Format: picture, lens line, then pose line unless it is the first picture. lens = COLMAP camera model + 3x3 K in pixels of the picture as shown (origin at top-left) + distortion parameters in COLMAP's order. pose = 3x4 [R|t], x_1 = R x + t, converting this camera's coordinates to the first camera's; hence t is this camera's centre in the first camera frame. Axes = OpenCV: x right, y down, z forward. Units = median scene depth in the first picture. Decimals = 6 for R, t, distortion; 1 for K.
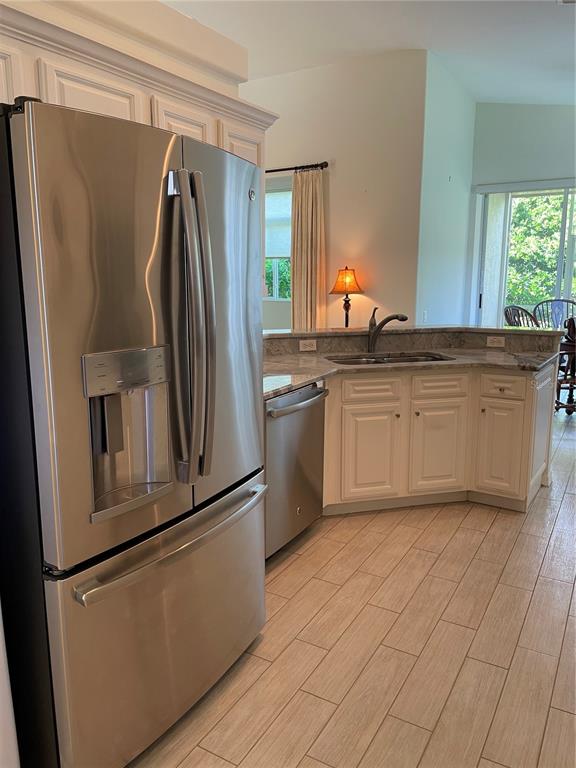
lens RADIAL K [[580.0, 0, 286.0], [0, 580.0, 382.4], [0, 0, 1]] dist [0.031967, -0.057190]
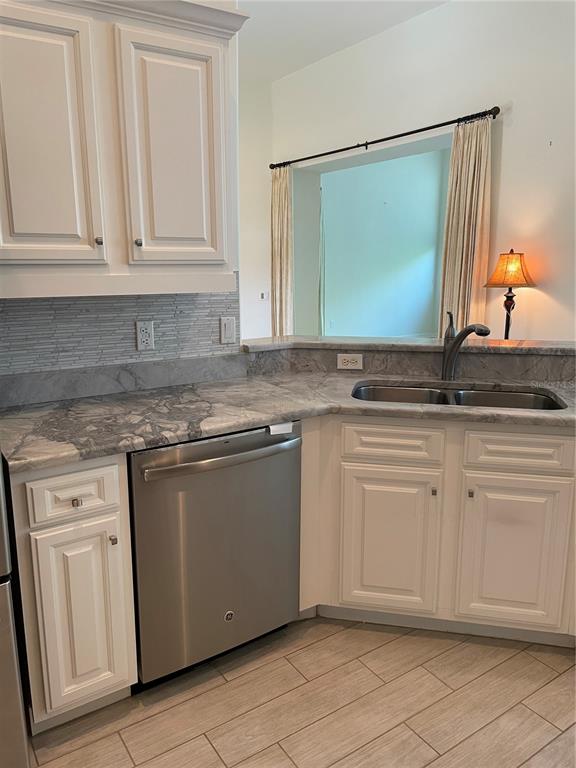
lens RADIAL K [[580.0, 0, 286.8], [0, 580.0, 381.3], [0, 0, 1]] dist [0.031967, -0.057190]
pose [[0.899207, 0.092868, -0.427553, 0.268886], [-0.084574, 0.995677, 0.038399, -0.060465], [0.429271, 0.001632, 0.903174, 0.338878]]
